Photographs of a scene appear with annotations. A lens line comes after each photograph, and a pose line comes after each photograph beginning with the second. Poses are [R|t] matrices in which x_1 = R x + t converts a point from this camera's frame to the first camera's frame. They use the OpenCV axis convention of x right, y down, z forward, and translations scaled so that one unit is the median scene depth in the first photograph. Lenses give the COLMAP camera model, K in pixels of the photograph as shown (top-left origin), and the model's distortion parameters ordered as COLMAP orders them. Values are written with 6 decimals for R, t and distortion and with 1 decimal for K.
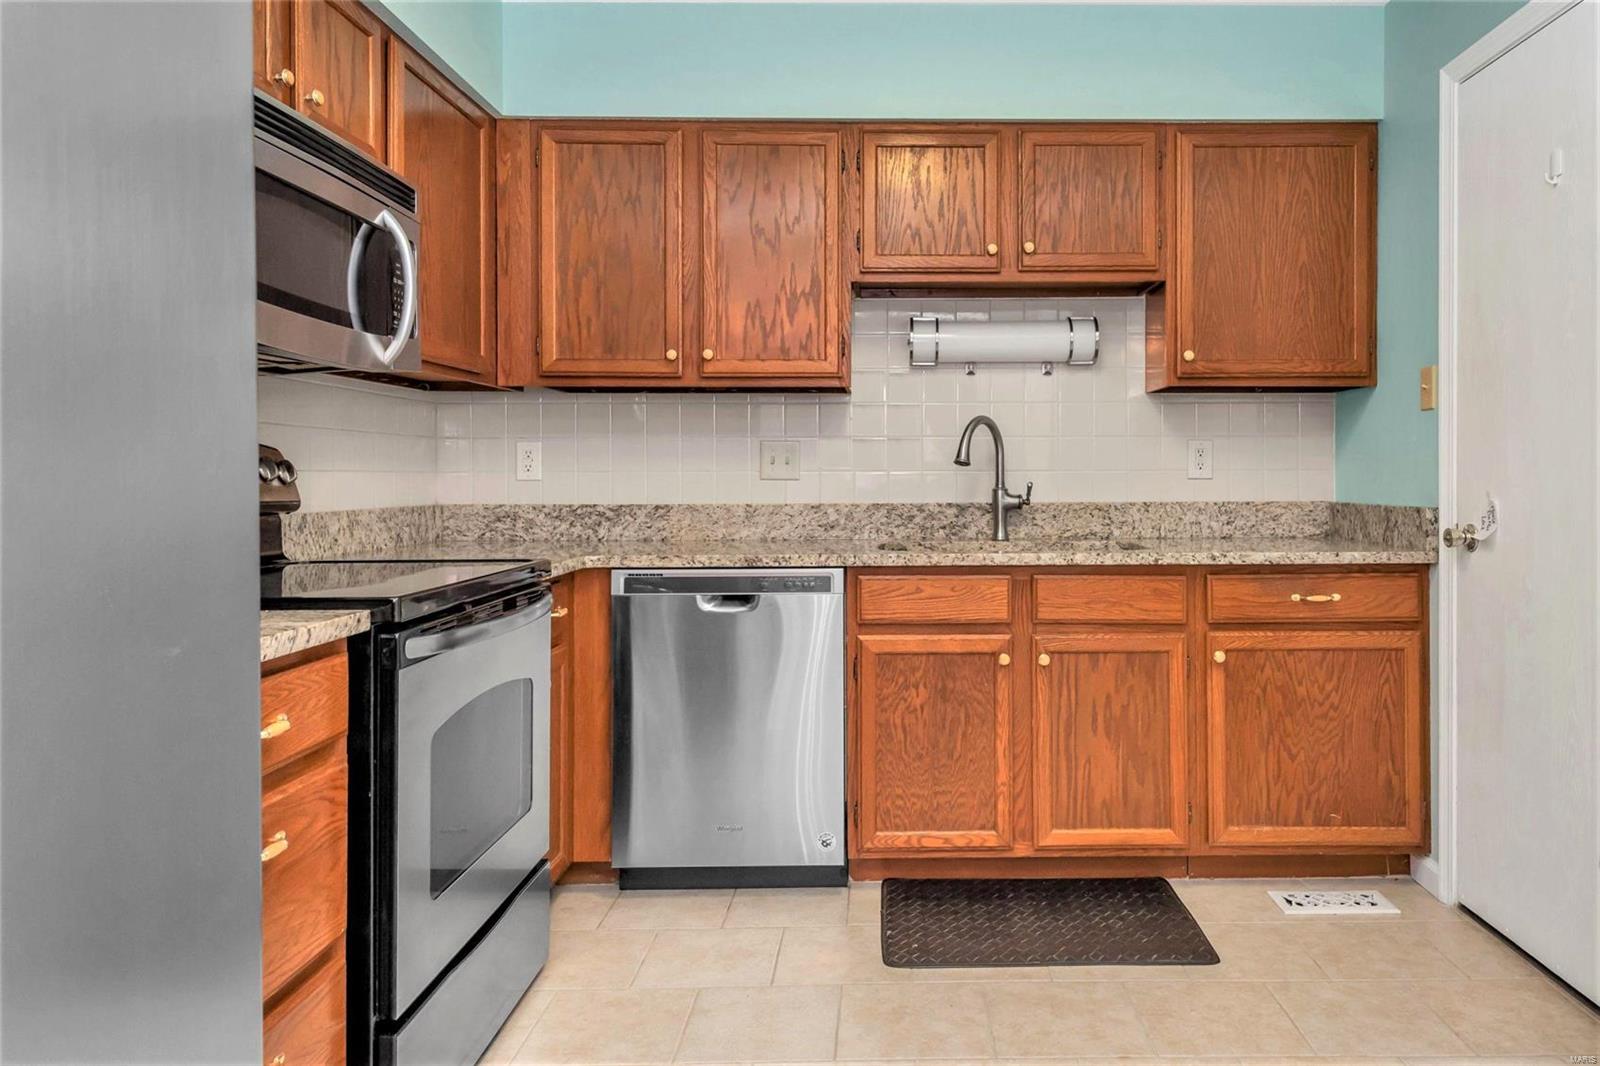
lens RADIAL K [[1038.9, 0, 910.7], [0, 1038.9, 470.9], [0, 0, 1]] dist [0.002184, -0.006364]
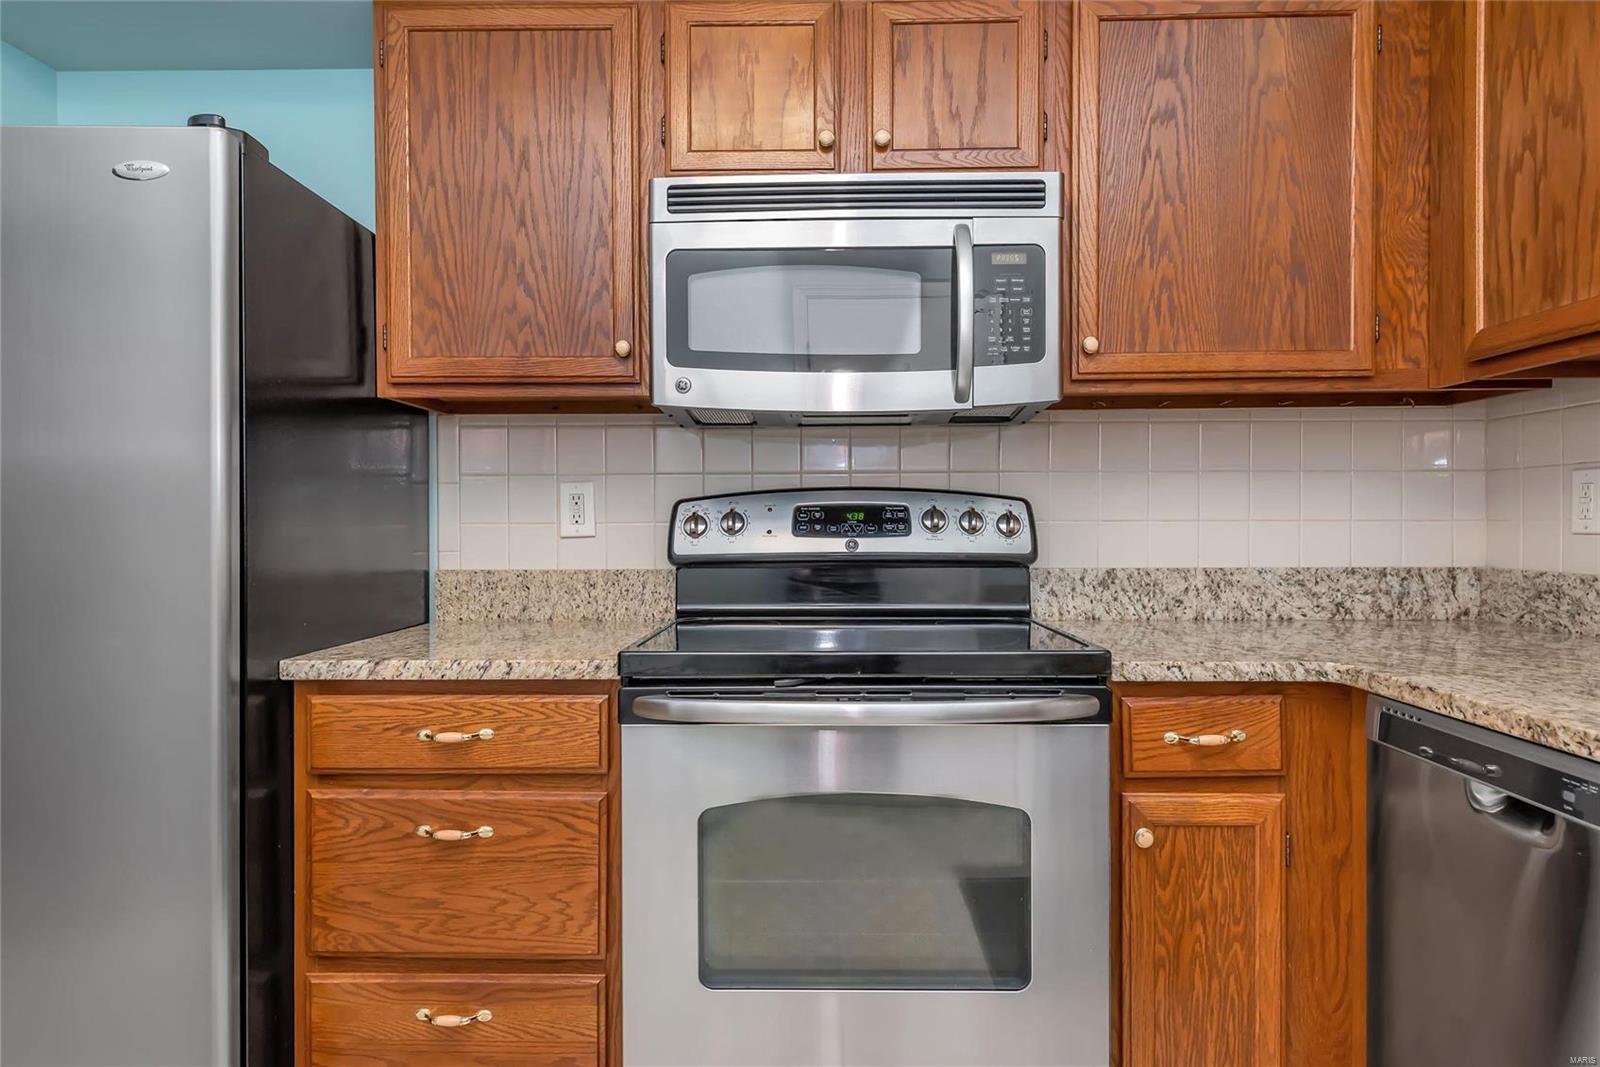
lens RADIAL K [[963.3, 0, 808.0], [0, 963.3, 536.7], [0, 0, 1]] dist [0.016716, -0.010689]
pose [[-0.026774, 0.014473, -0.999537, 0.233424], [0.007113, 0.999873, 0.014287, -0.000408], [0.999616, -0.006727, -0.026874, 0.662052]]
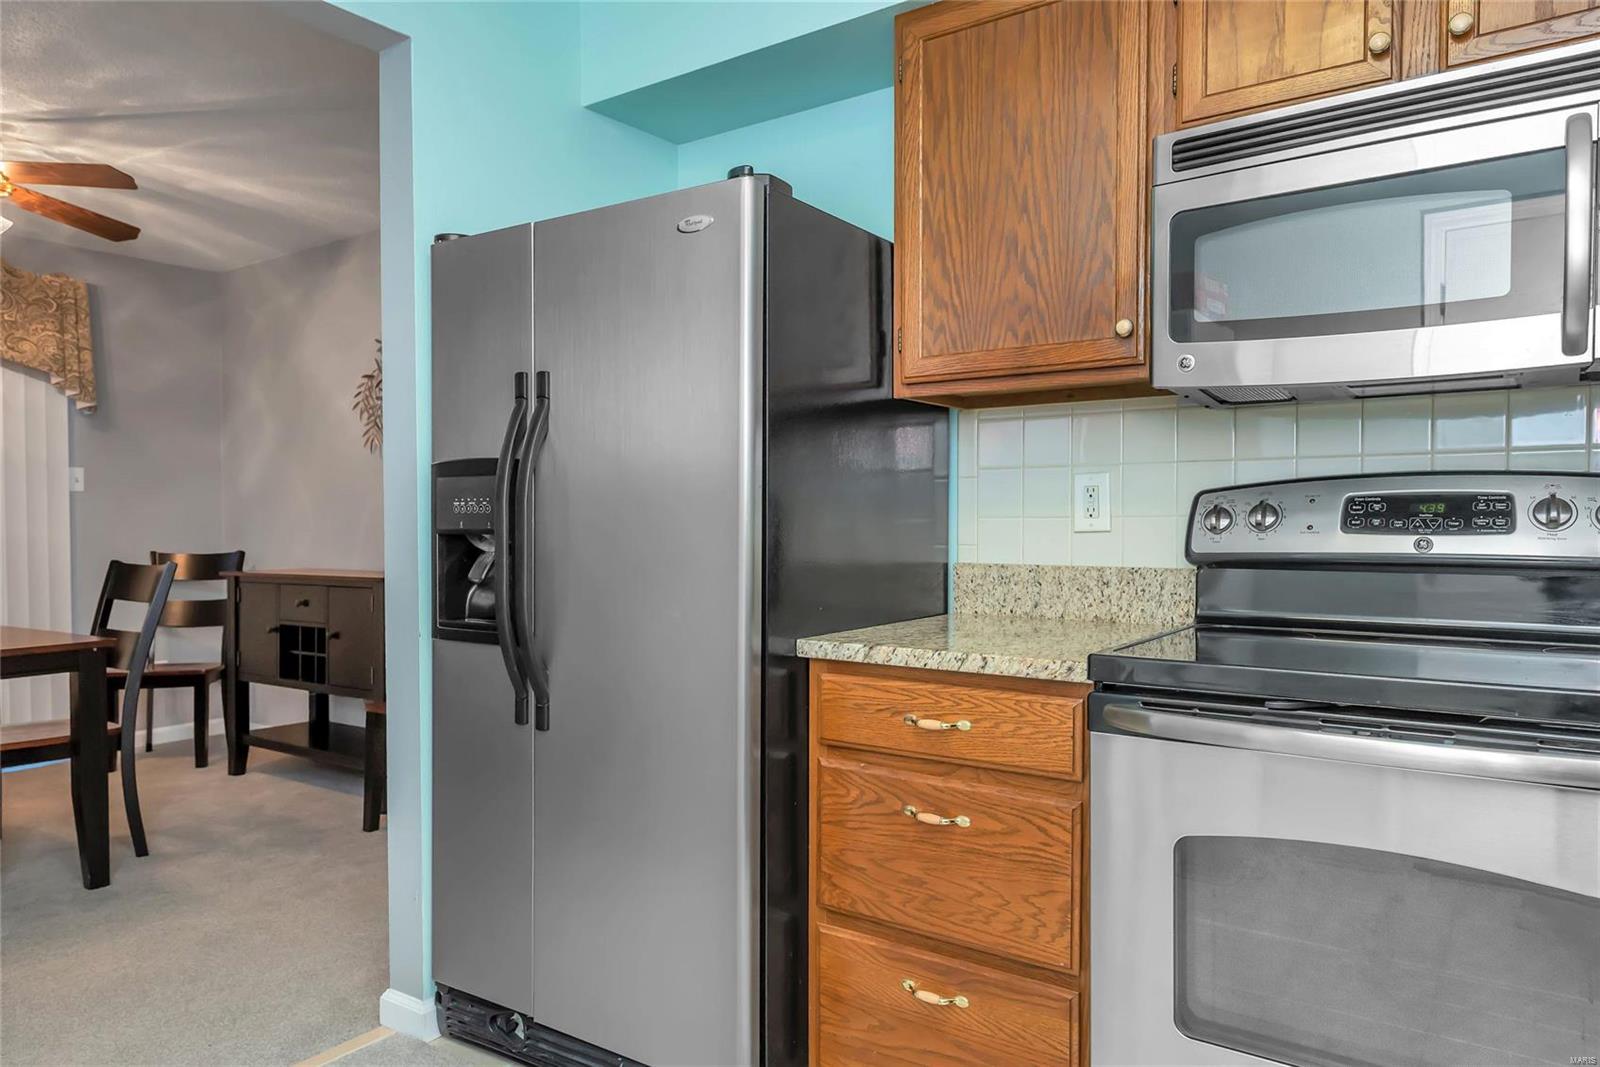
lens RADIAL K [[1040.1, 0, 812.1], [0, 1040.1, 541.0], [0, 0, 1]] dist [0.023772, -0.020635]
pose [[-0.575886, 0.020047, -0.817284, 0.230670], [0.006376, 0.999779, 0.020031, -0.000599], [0.817505, 0.006325, -0.575887, 0.733990]]
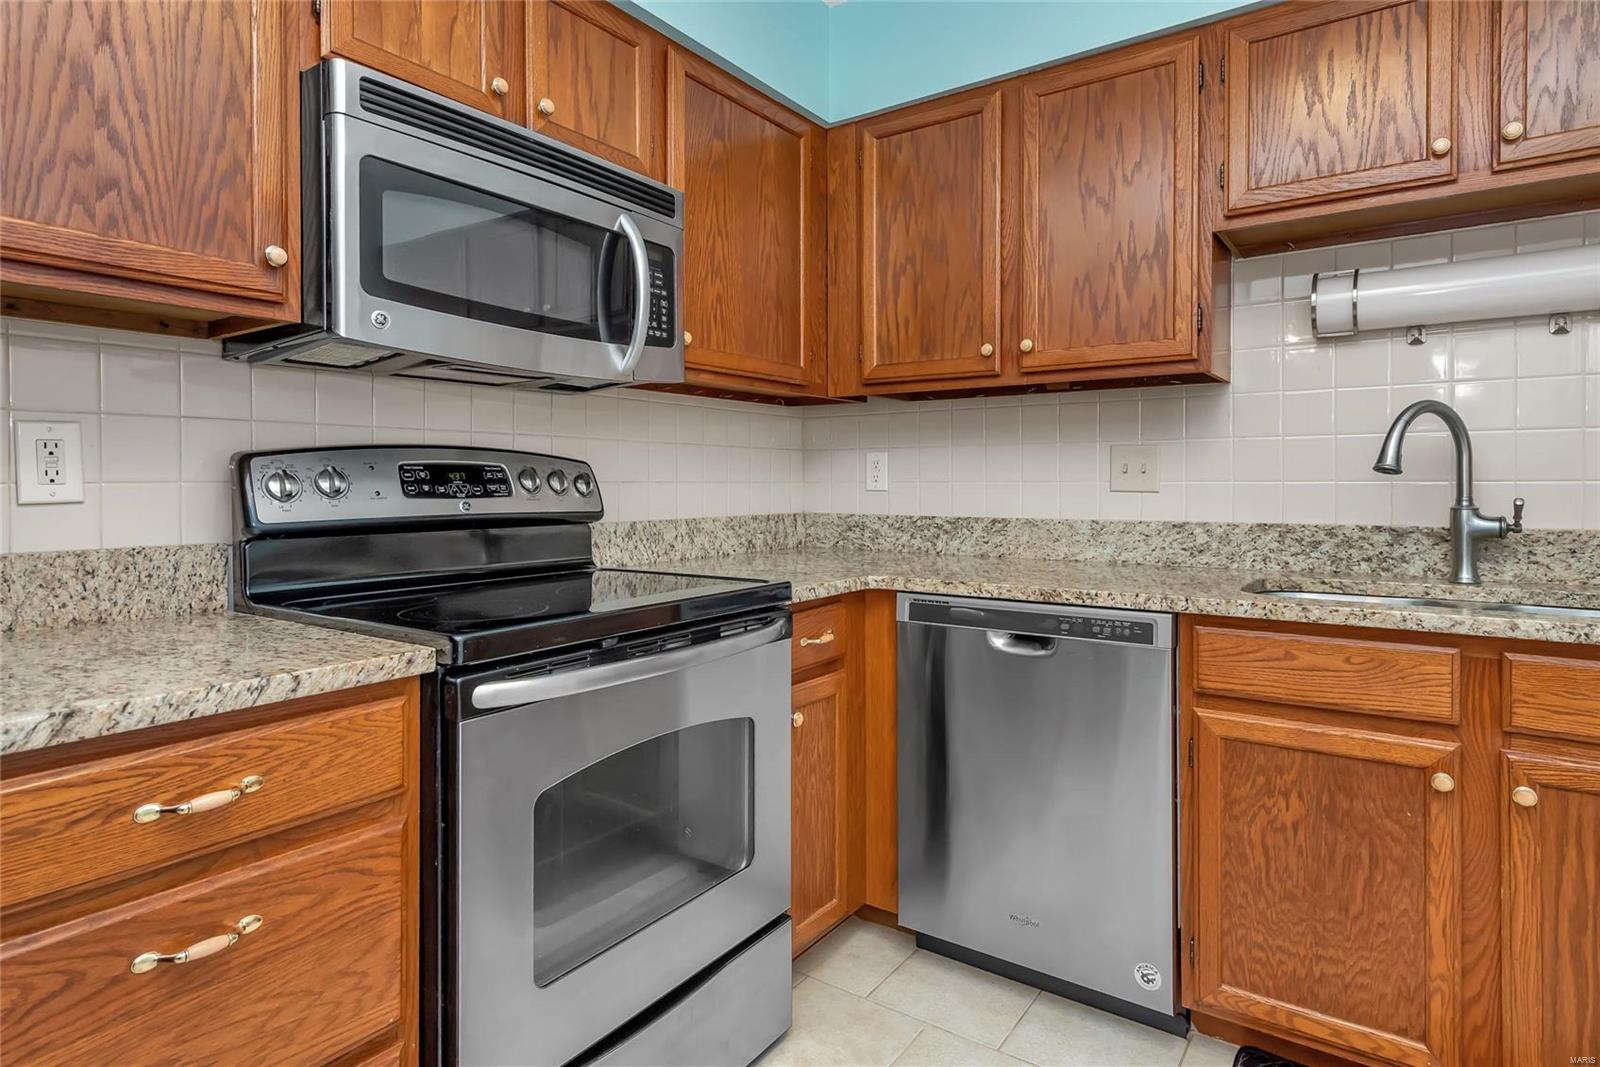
lens RADIAL K [[863.3, 0, 806.7], [0, 863.3, 488.5], [0, 0, 1]] dist [0.010754, -0.007638]
pose [[0.809925, 0.004303, -0.586518, 0.079440], [0.002481, 0.999939, 0.010761, -0.002518], [0.586528, -0.010170, 0.809865, 0.329549]]
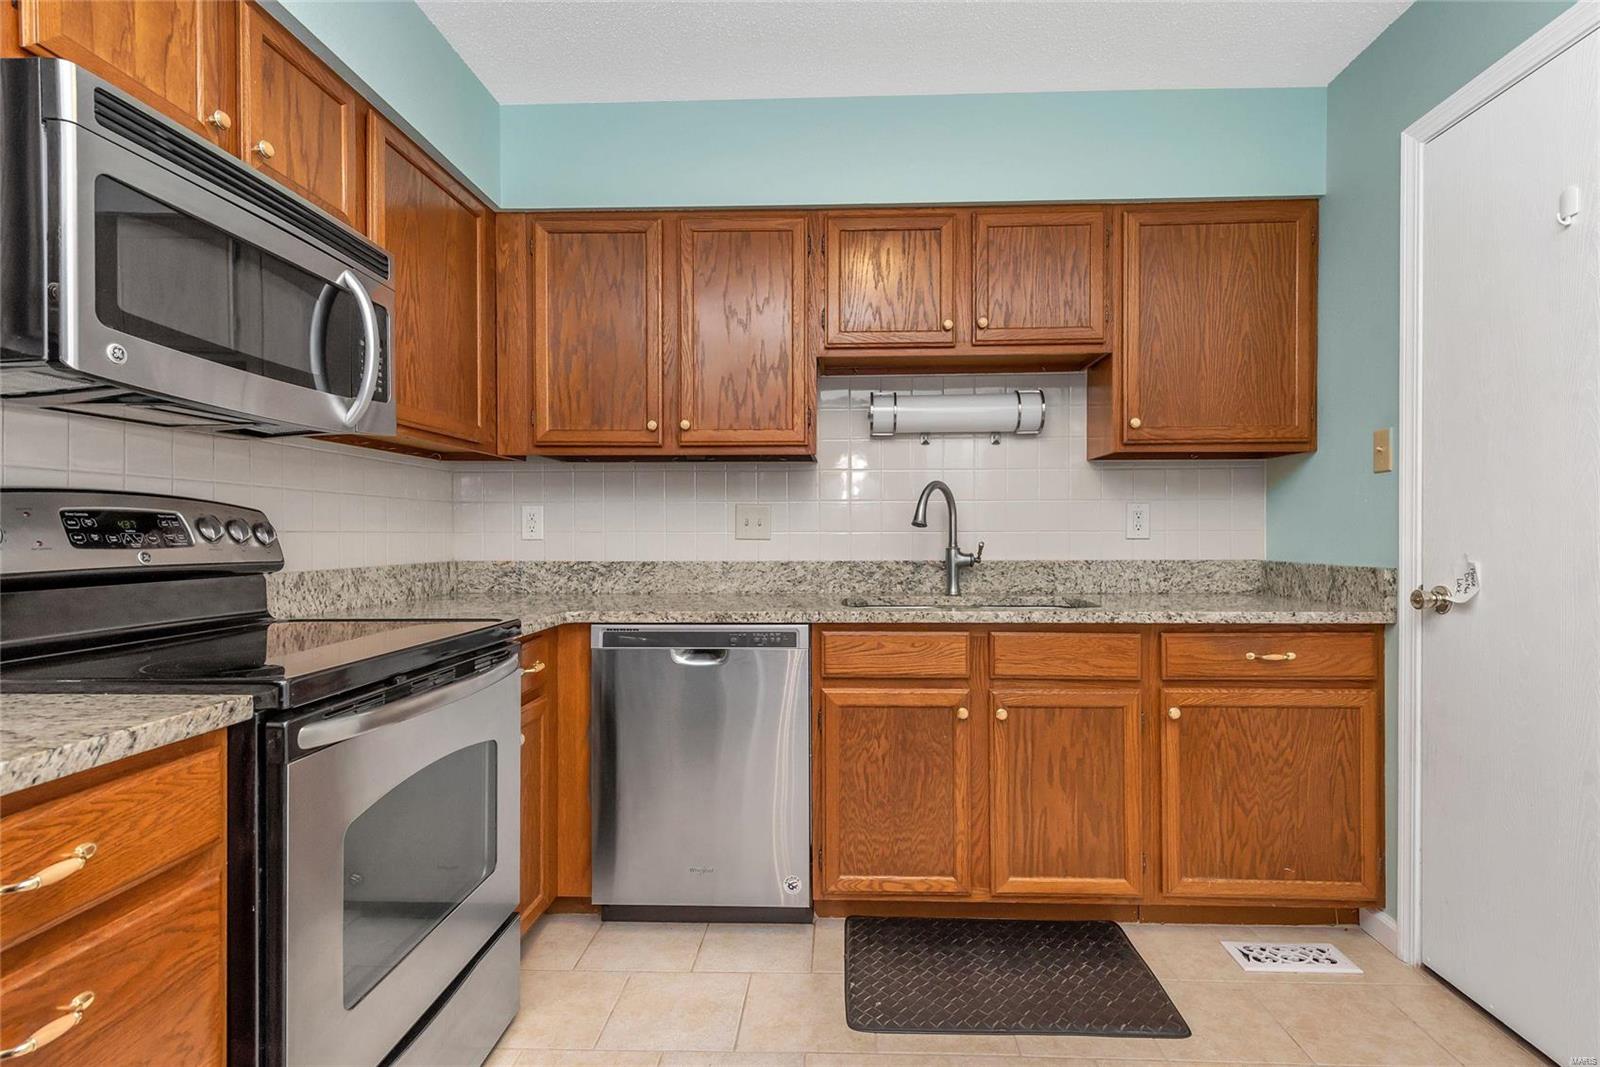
lens RADIAL K [[767.4, 0, 824.4], [0, 767.4, 534.4], [0, 0, 1]] dist [0.008817, -0.005657]
pose [[0.998636, 0.000380, -0.052202, -0.007799], [-0.000105, 0.999986, 0.005265, -0.001403], [0.052203, -0.005252, 0.998623, 0.212093]]
